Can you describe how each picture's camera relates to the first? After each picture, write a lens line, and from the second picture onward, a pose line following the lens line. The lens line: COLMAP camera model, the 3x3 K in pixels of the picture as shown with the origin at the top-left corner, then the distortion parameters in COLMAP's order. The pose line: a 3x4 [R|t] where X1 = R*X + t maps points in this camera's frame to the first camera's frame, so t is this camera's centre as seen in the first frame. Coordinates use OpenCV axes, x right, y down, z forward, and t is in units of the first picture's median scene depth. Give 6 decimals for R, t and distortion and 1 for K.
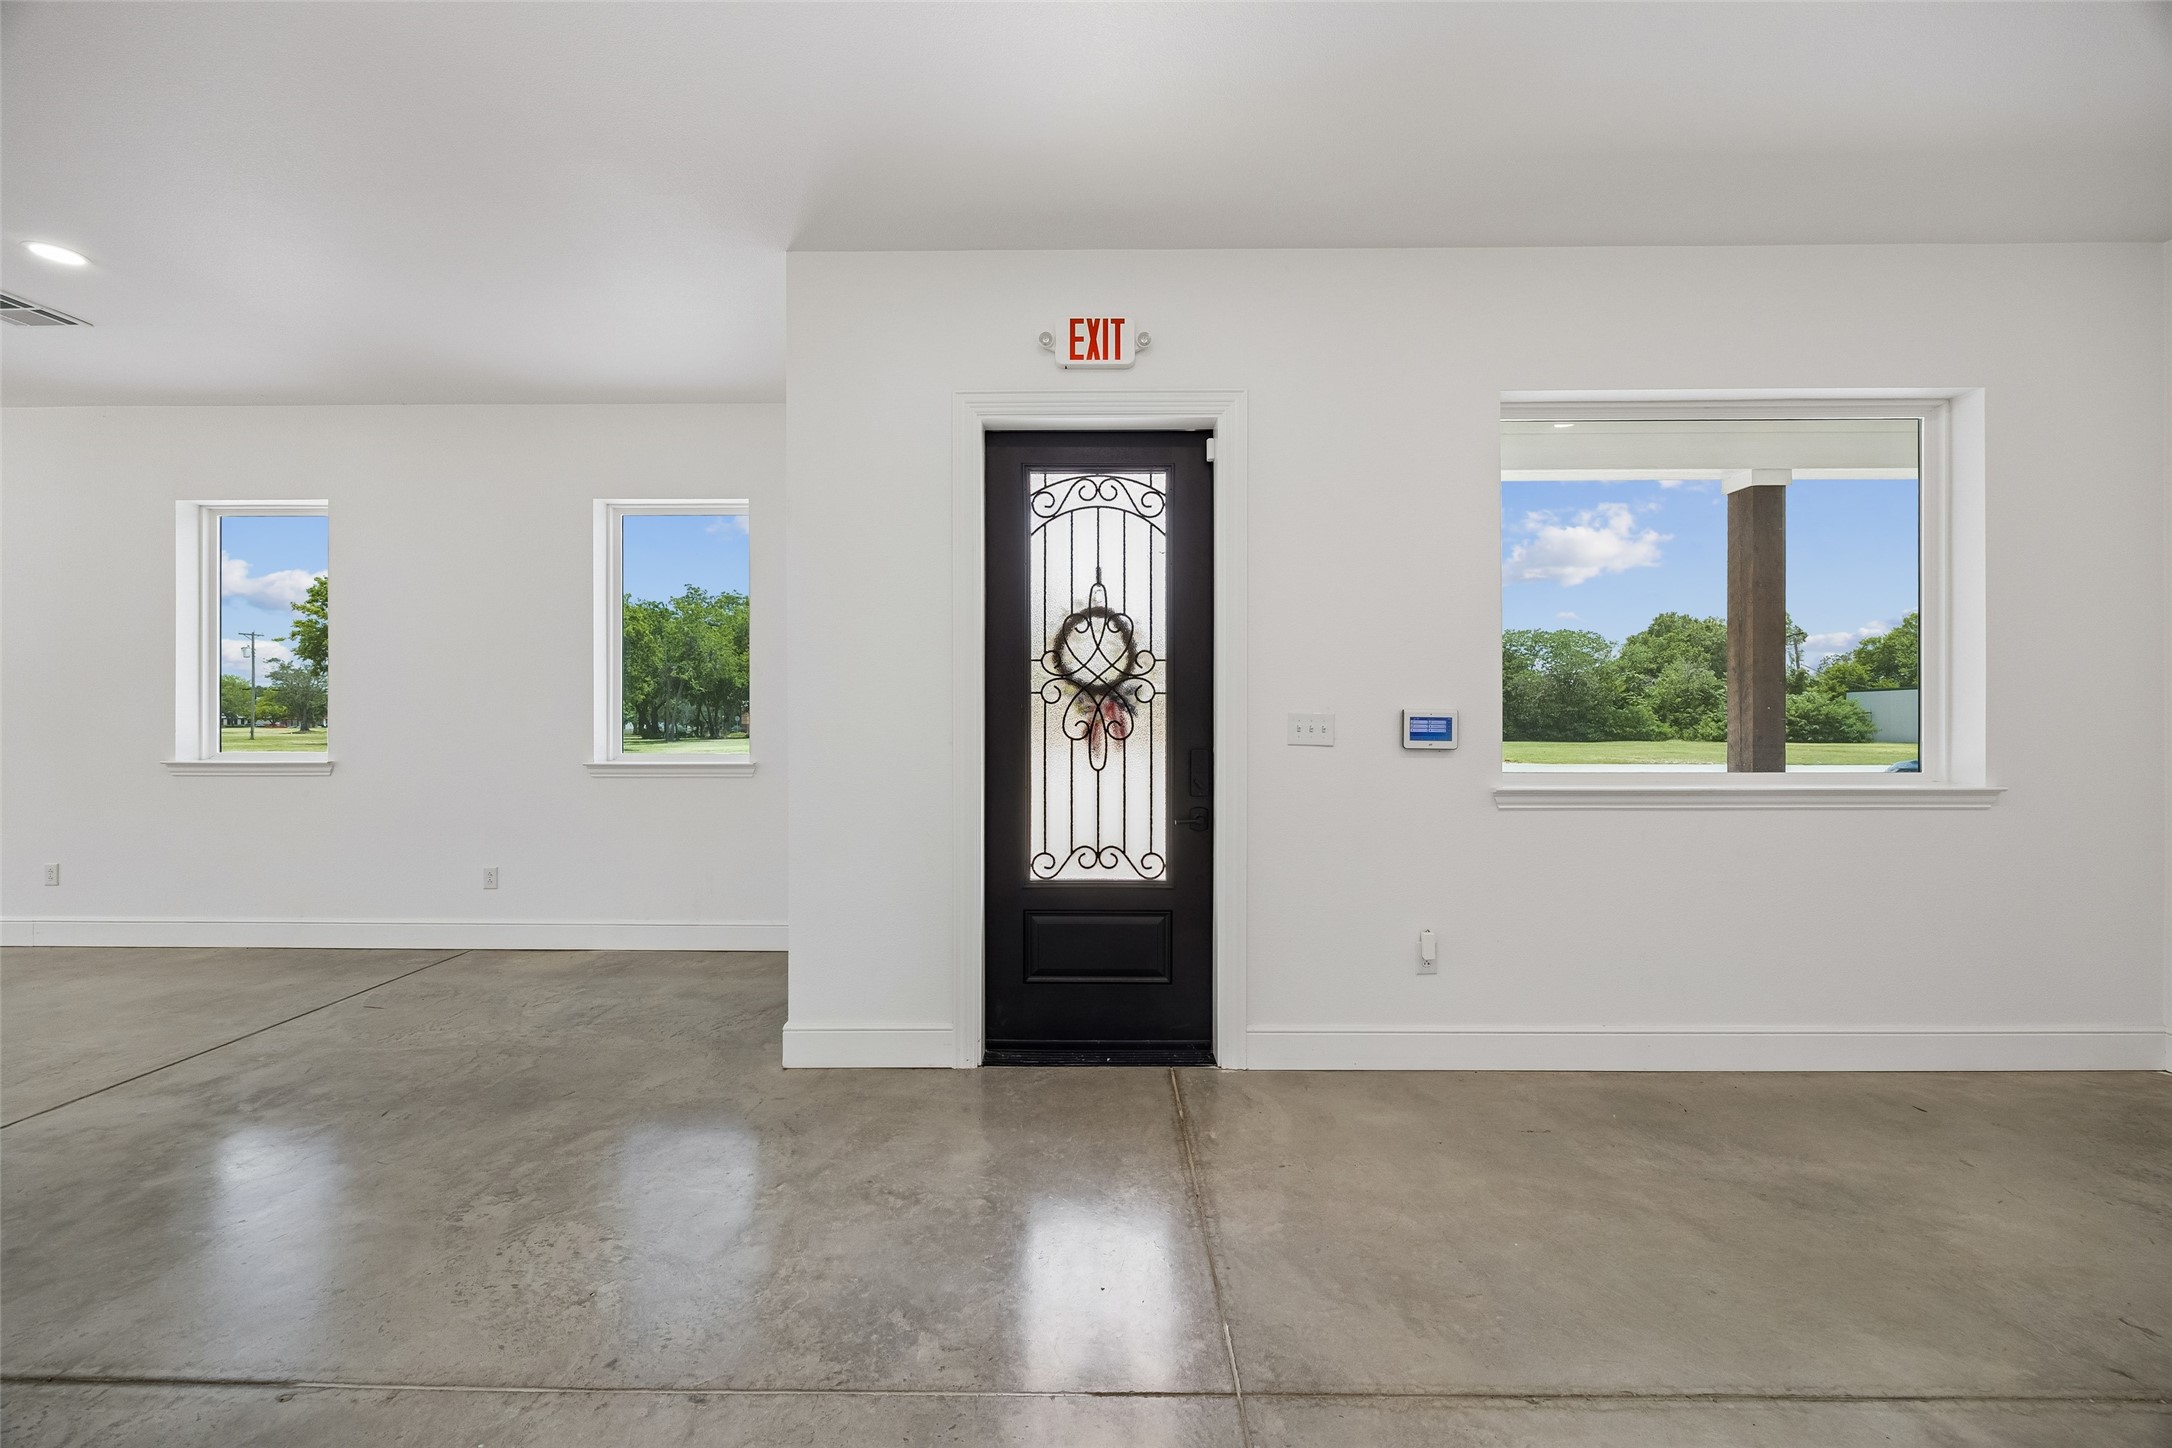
lens RADIAL K [[827.2, 0, 1083.1], [0, 827.2, 719.1], [0, 0, 1]] dist [-0.002451, -0.000360]
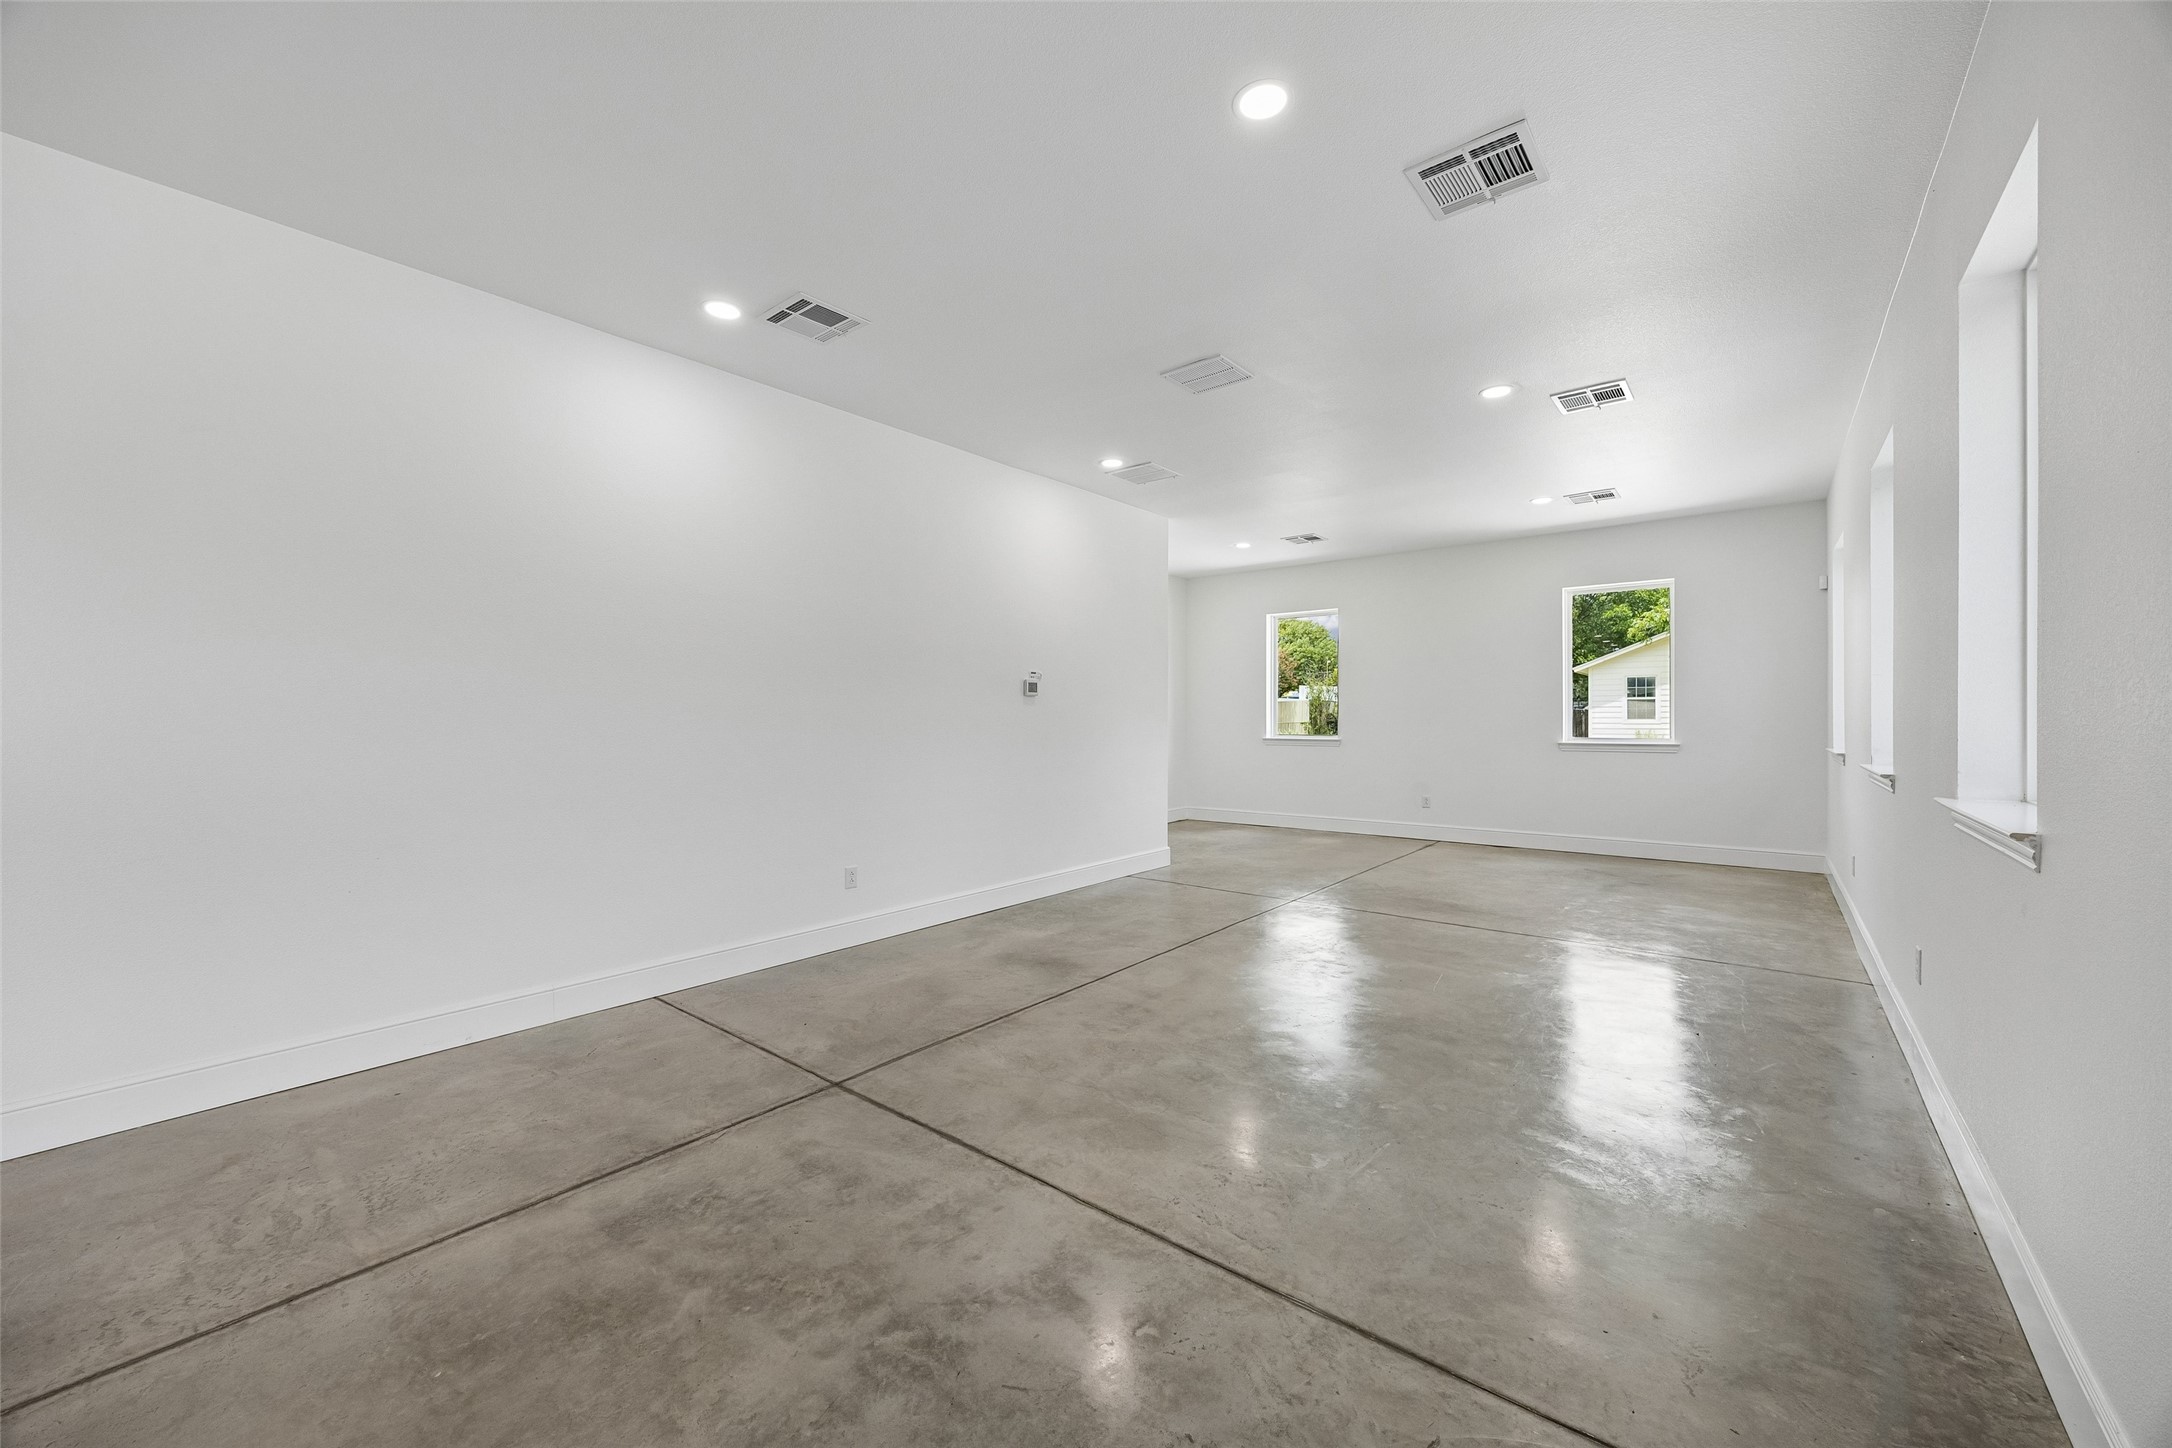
lens RADIAL K [[832.8, 0, 1086.0], [0, 832.8, 724.0], [0, 0, 1]] dist [0.000425, -0.000250]
pose [[-0.622403, 0.006956, -0.782666, -0.519531], [0.004411, 0.999976, 0.005380, -0.000713], [0.782684, -0.000104, -0.622419, 1.282493]]
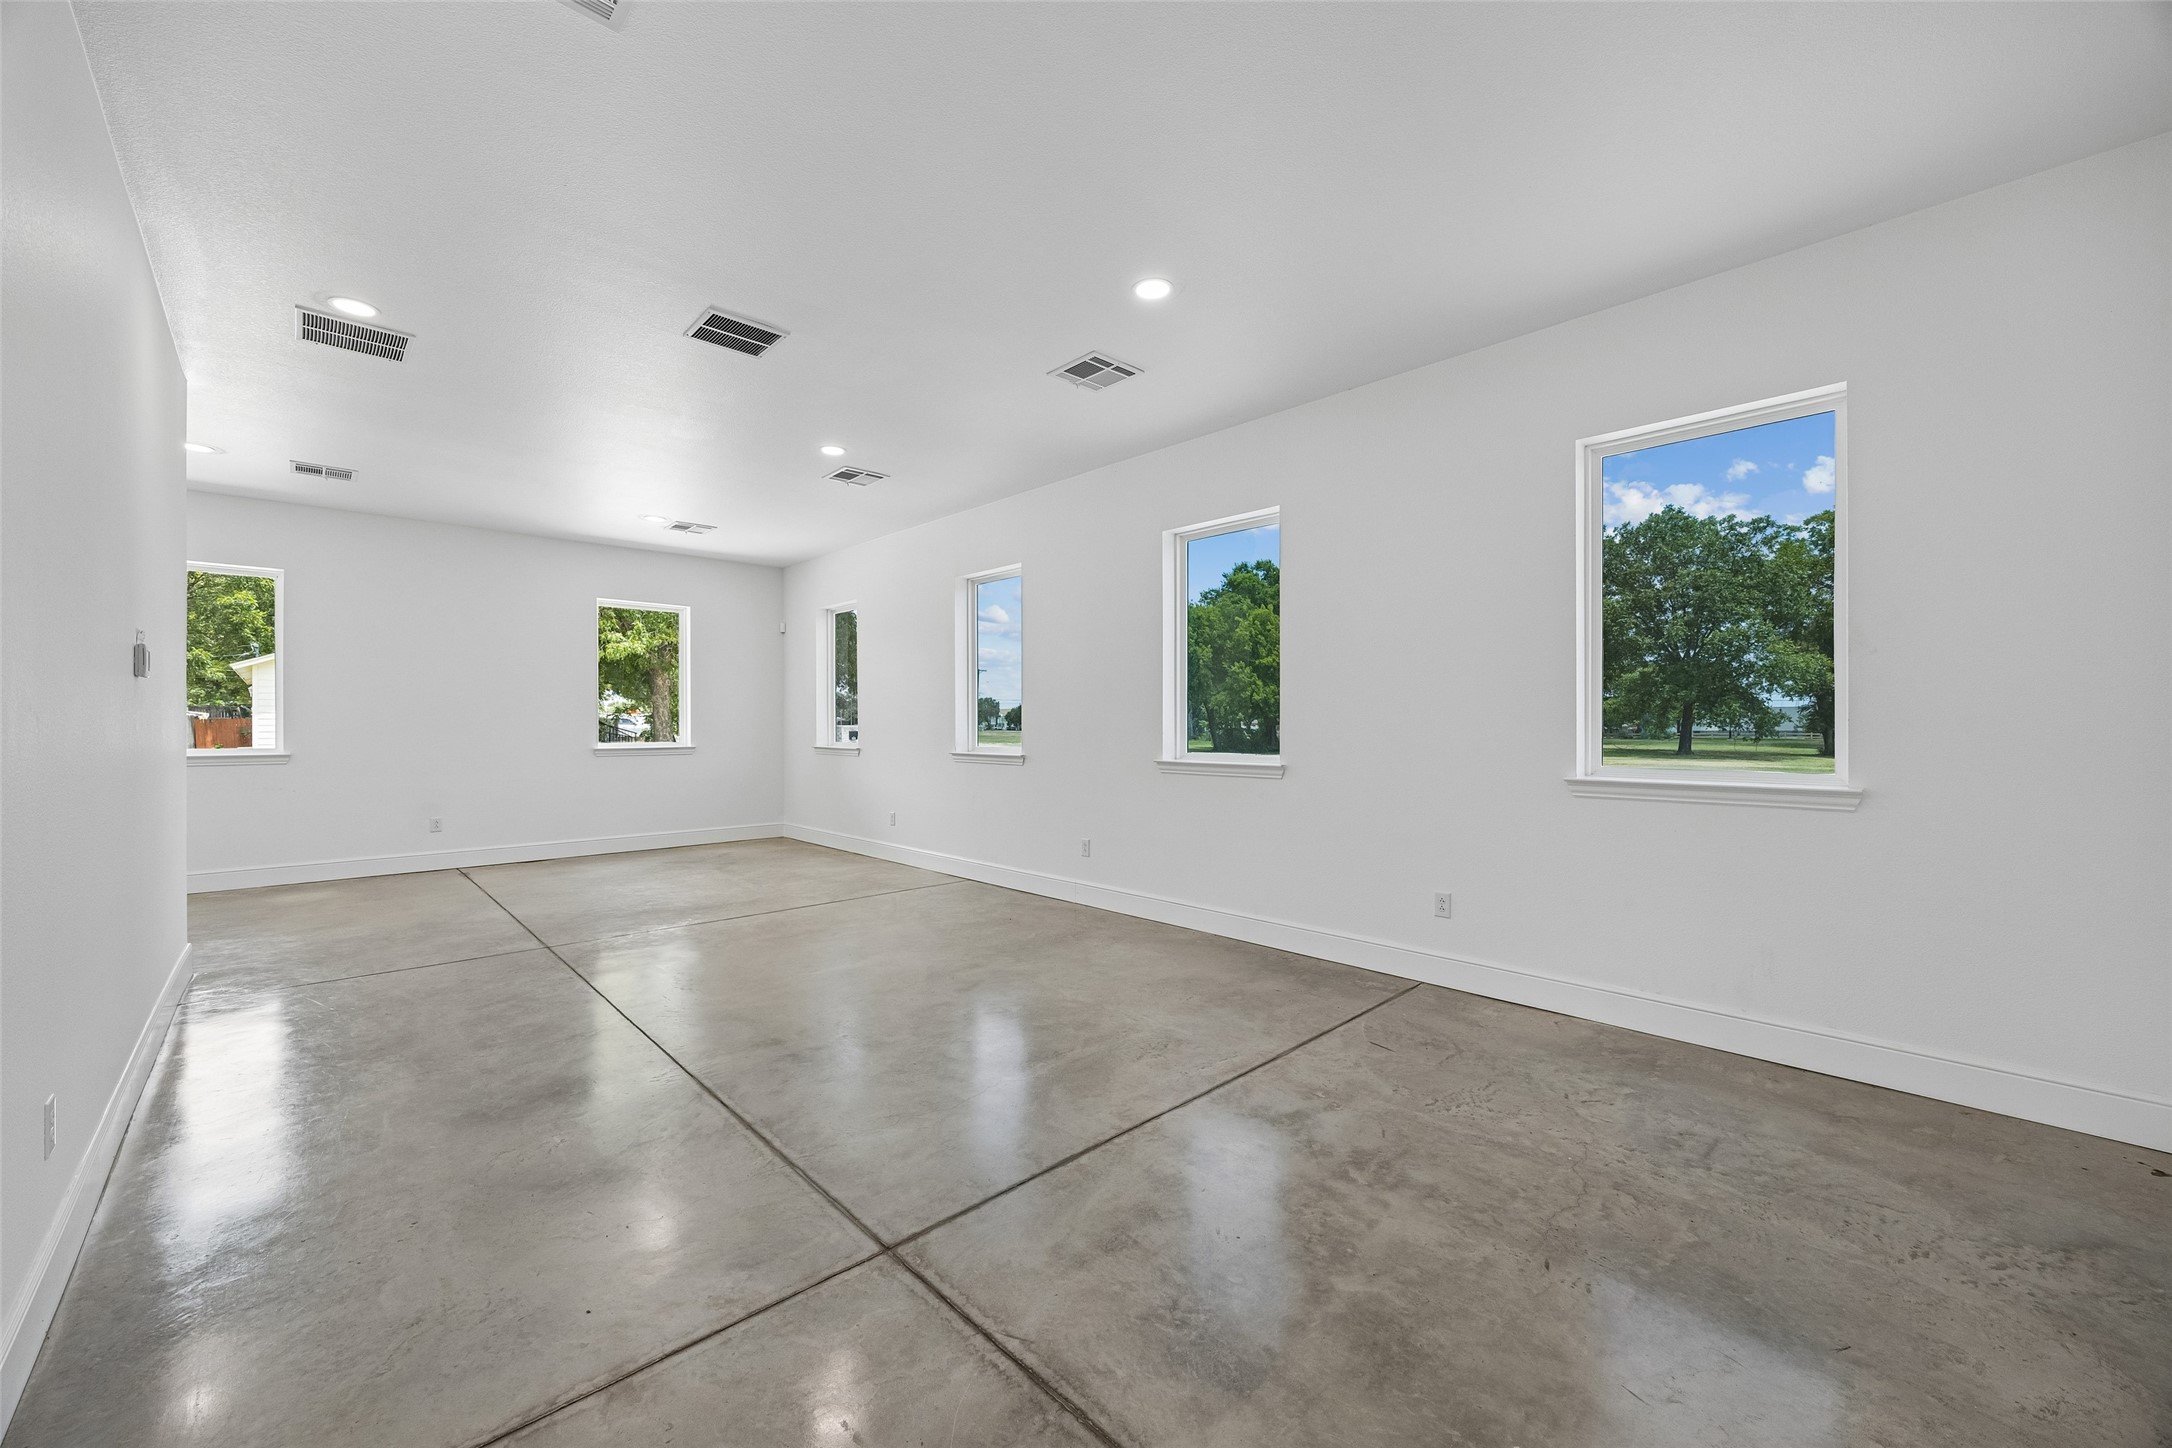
lens RADIAL K [[825.3, 0, 1078.5], [0, 825.3, 729.9], [0, 0, 1]] dist [-0.002868, 0.000034]
pose [[0.697273, 0.004051, -0.716794, -0.514950], [0.001509, 0.999974, 0.007119, 0.001163], [0.716804, -0.006045, 0.697248, 0.168564]]
